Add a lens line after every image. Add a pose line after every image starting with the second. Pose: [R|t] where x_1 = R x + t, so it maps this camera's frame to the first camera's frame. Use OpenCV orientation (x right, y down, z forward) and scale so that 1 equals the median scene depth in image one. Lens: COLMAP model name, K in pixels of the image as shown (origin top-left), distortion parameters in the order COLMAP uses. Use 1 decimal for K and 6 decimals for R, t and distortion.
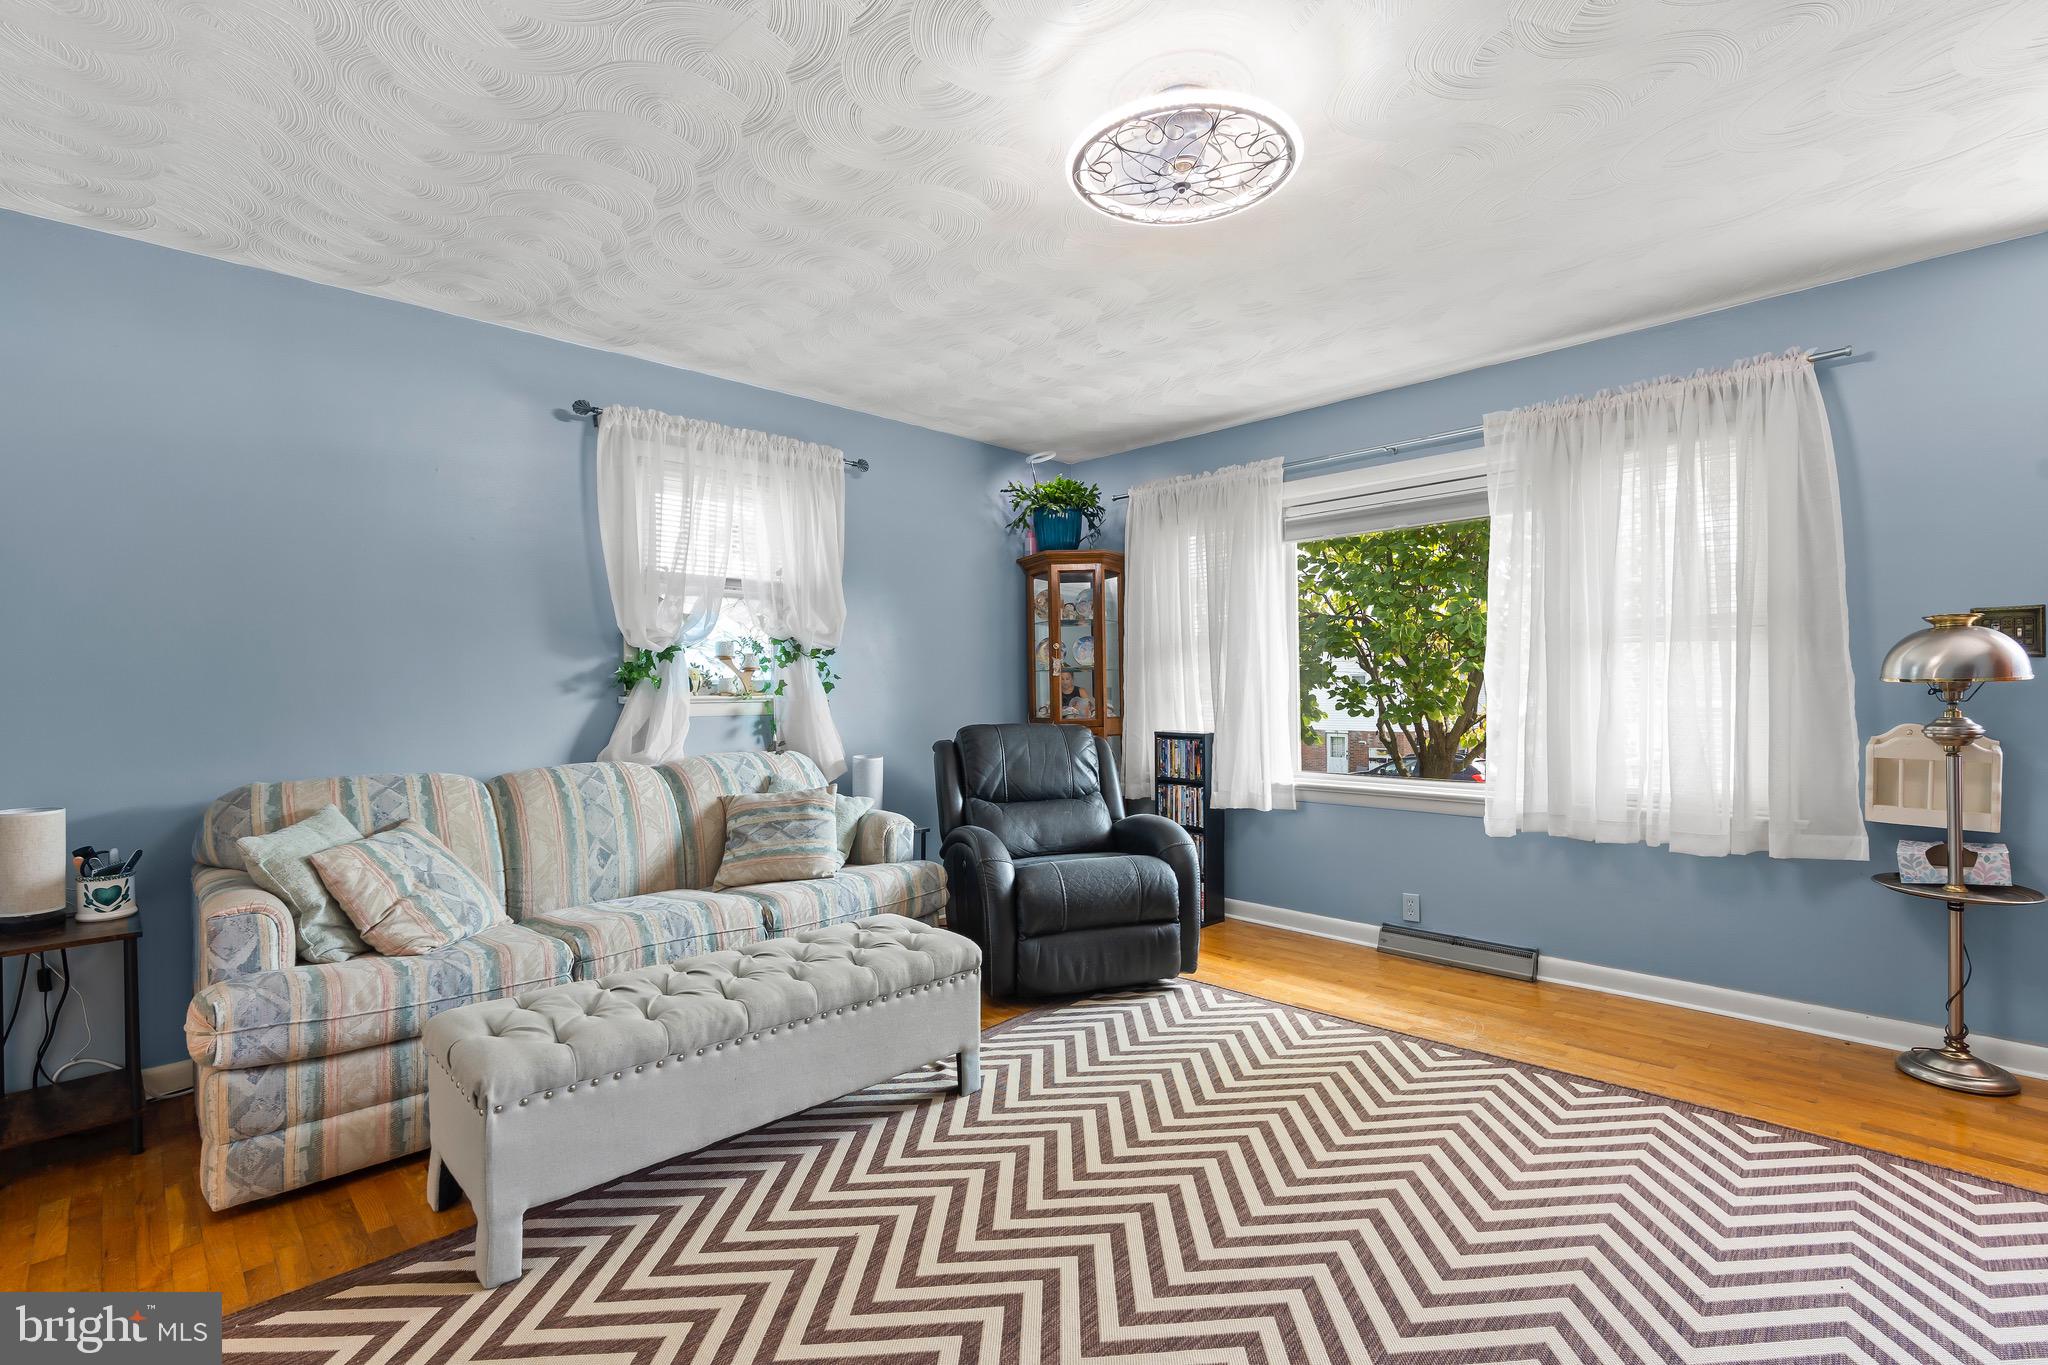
lens RADIAL K [[943.7, 0, 1019.5], [0, 943.7, 692.4], [0, 0, 1]] dist [-0.001349, -0.000078]
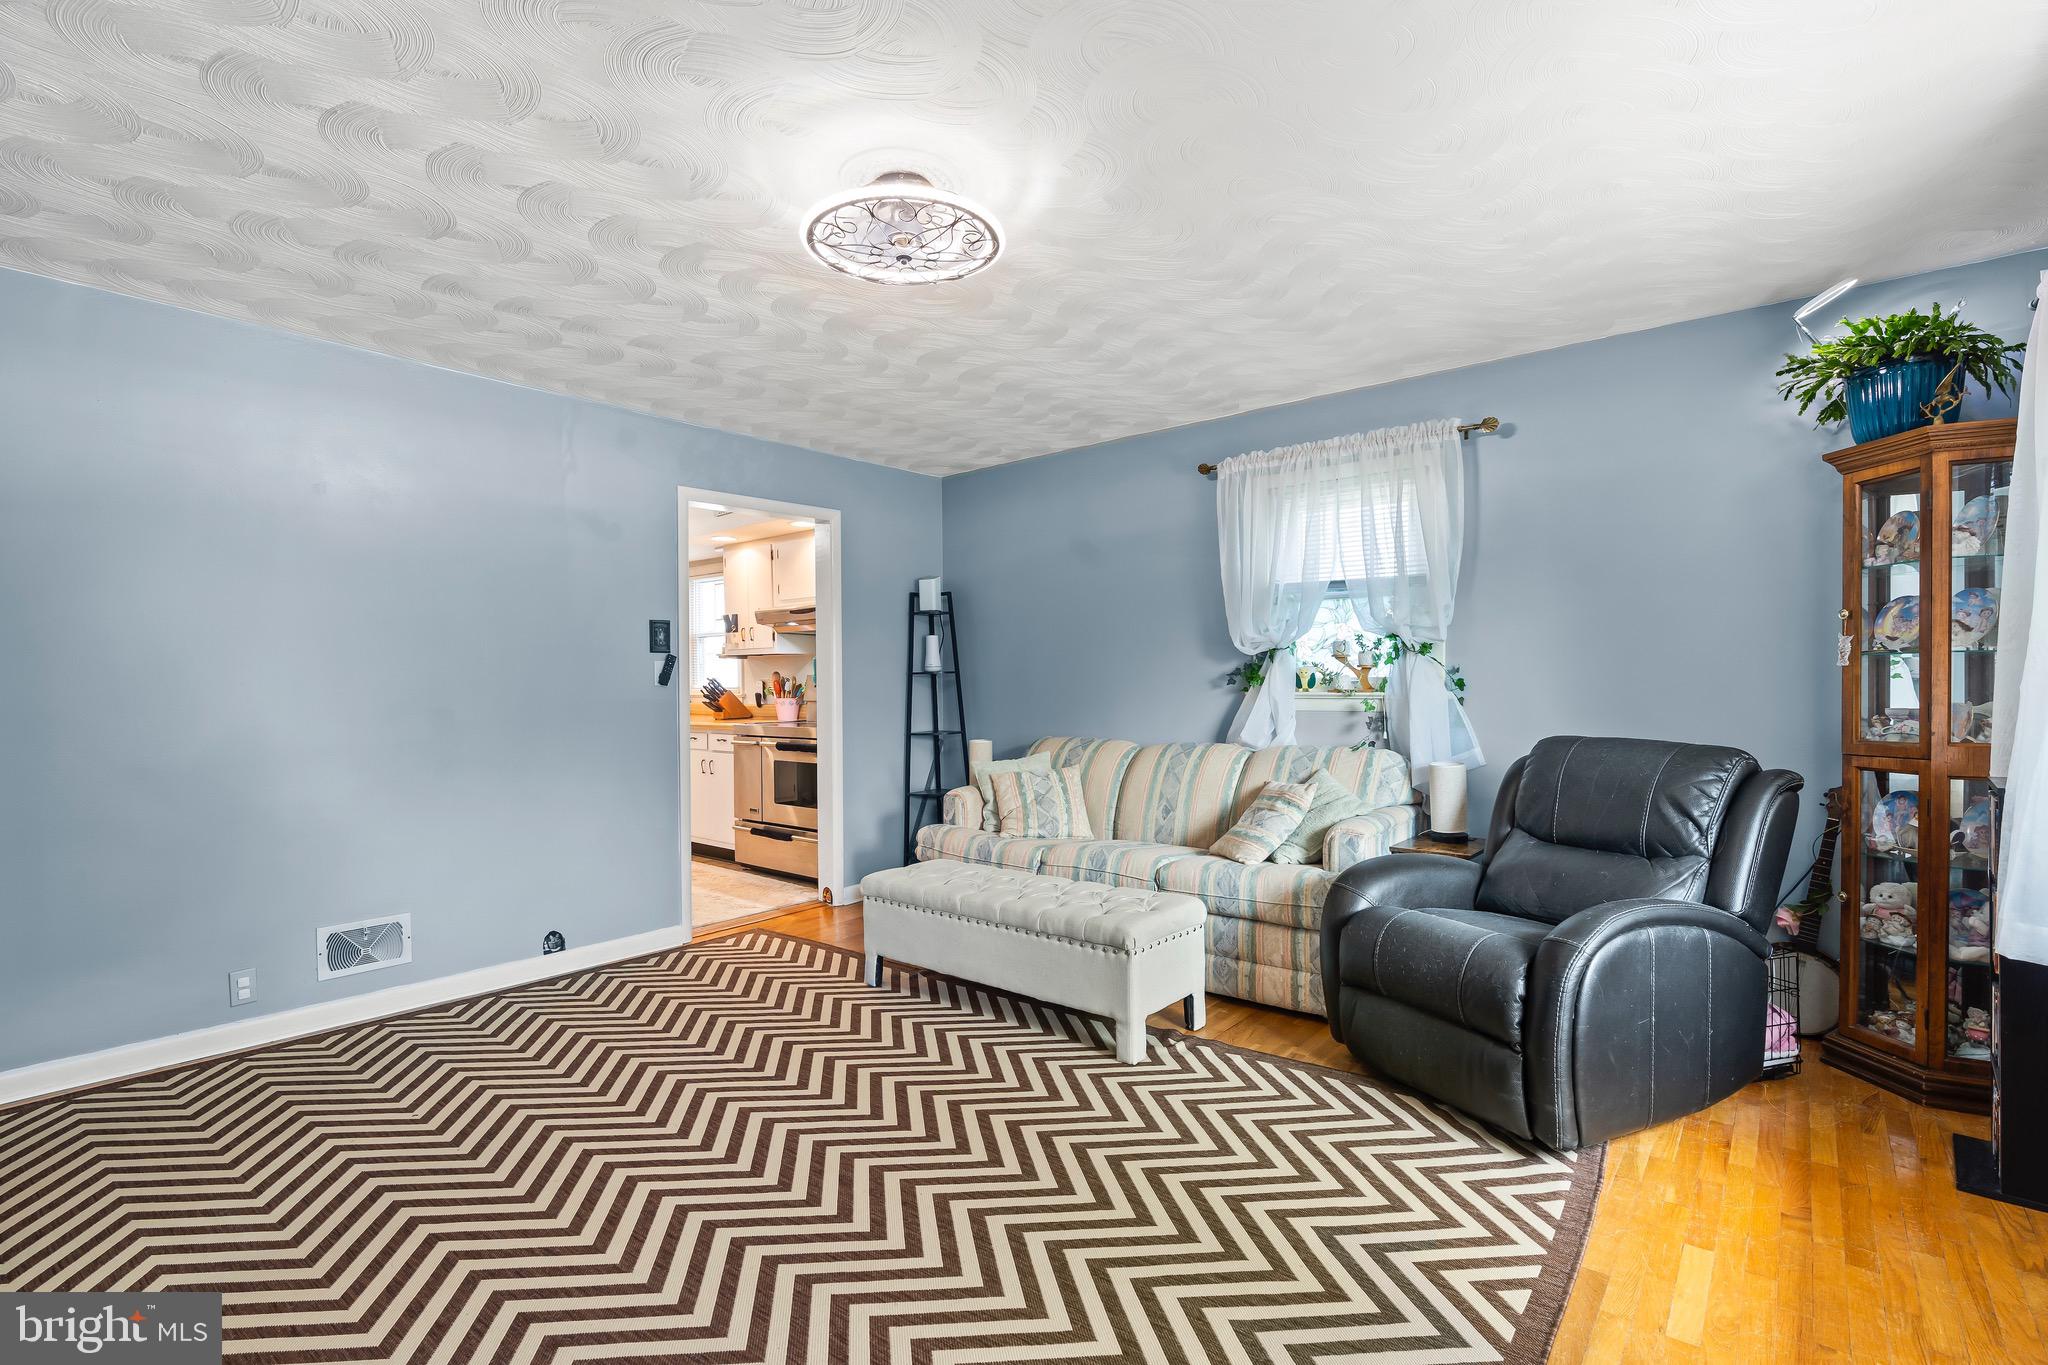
lens RADIAL K [[943.7, 0, 1019.5], [0, 943.7, 692.4], [0, 0, 1]] dist [-0.001349, -0.000078]
pose [[0.105234, 0.017924, -0.994286, 0.791194], [0.000297, 0.999837, 0.018055, -0.017326], [0.994447, -0.002195, 0.105211, 0.600679]]
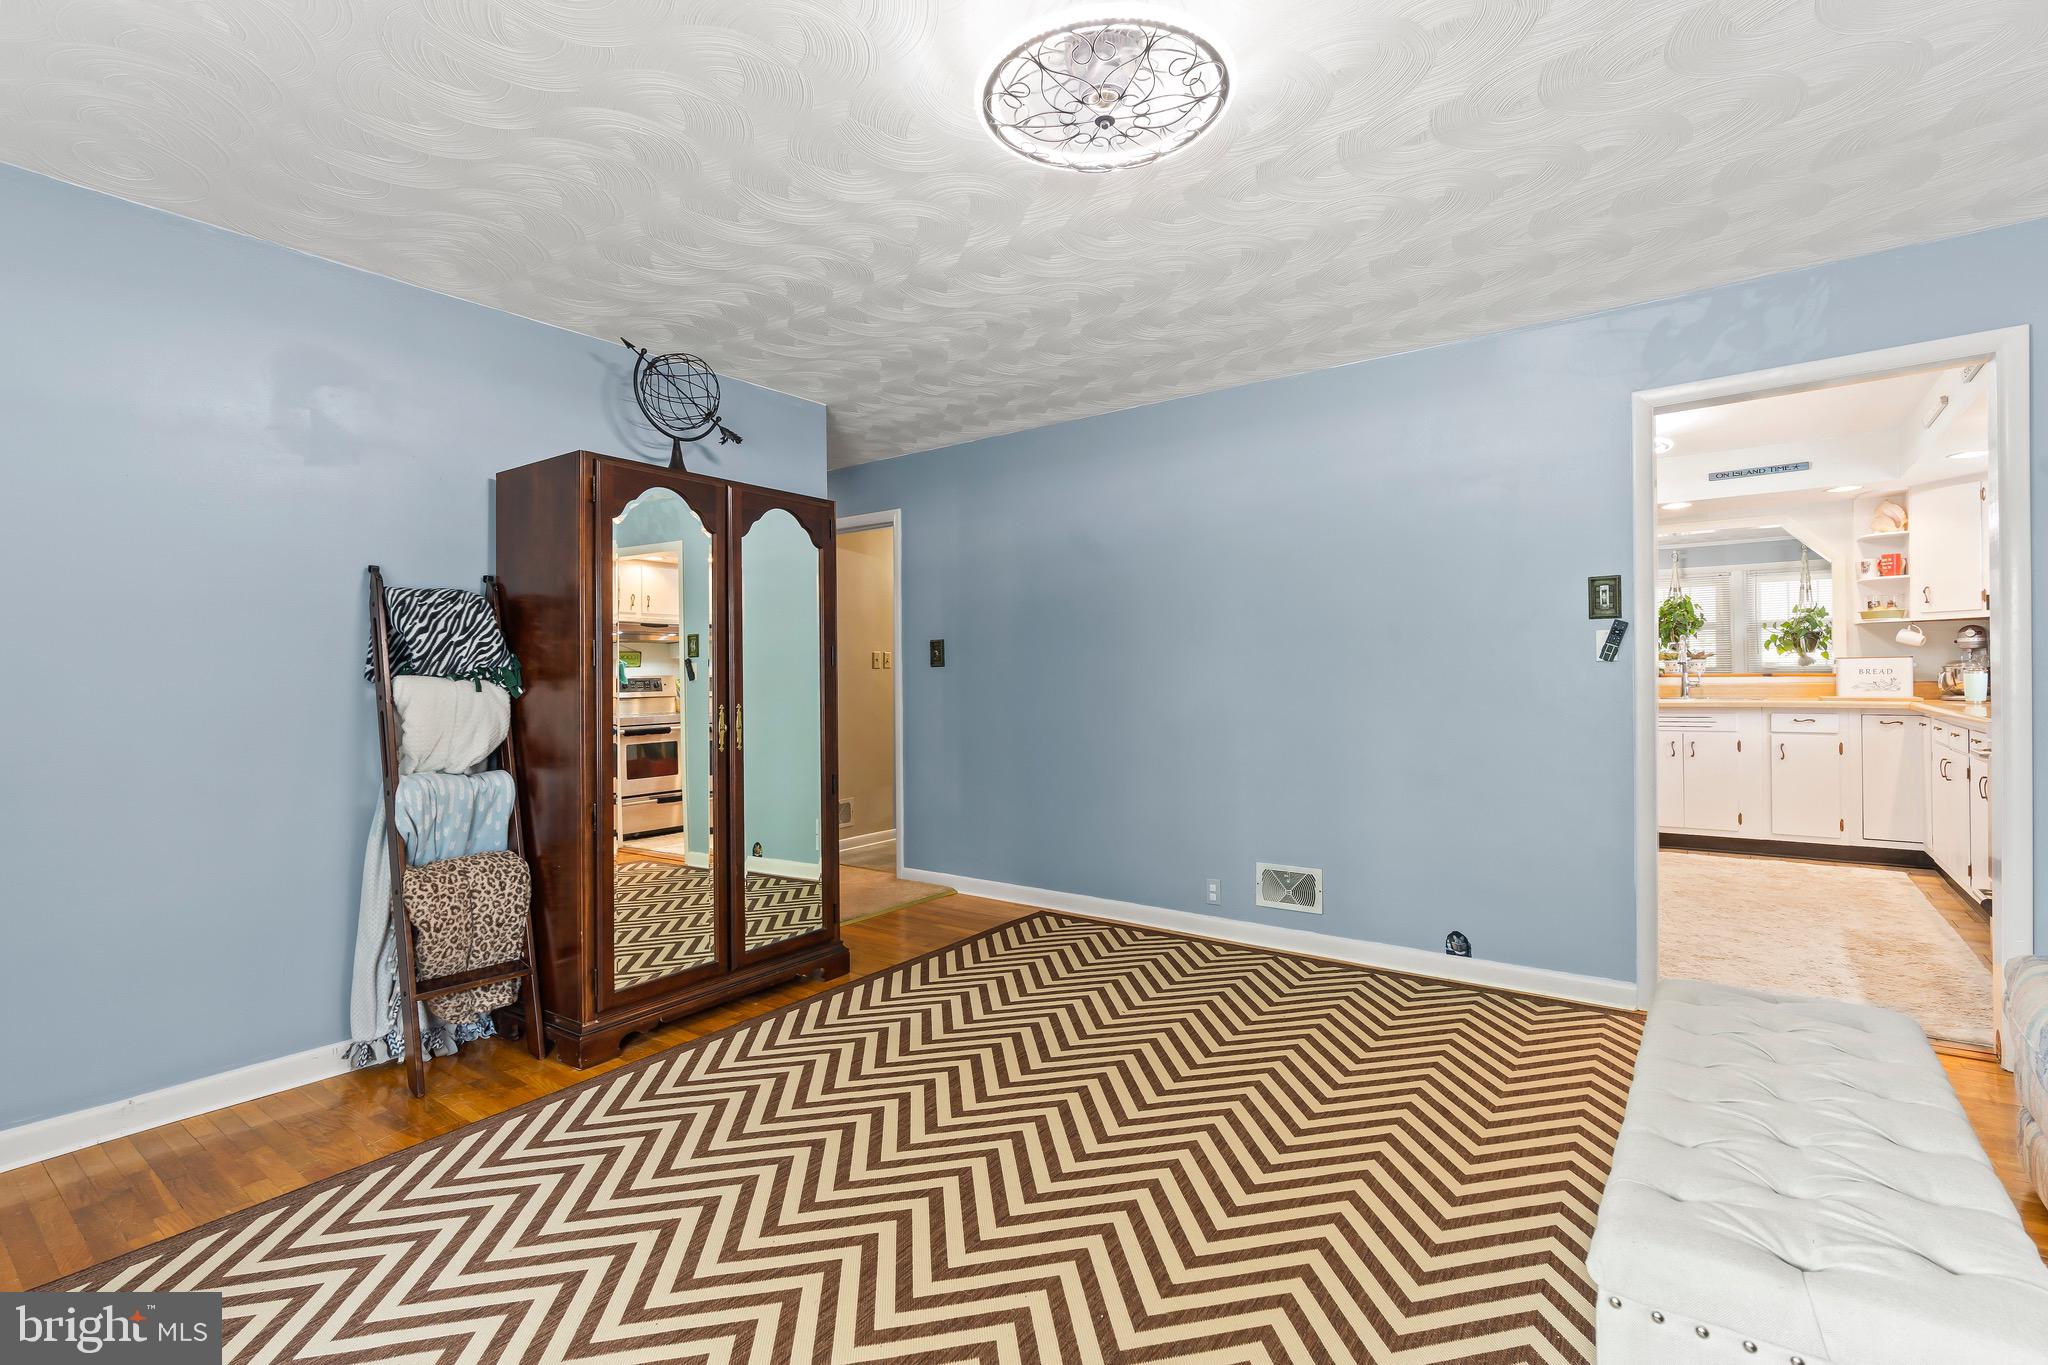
lens RADIAL K [[936.9, 0, 1020.7], [0, 936.9, 677.2], [0, 0, 1]] dist [-0.000192, 0.000640]
pose [[-0.986403, 0.022085, -0.162854, 0.239837], [0.020121, 0.999704, 0.013702, -0.013001], [0.163109, 0.010239, -0.986555, 1.099590]]
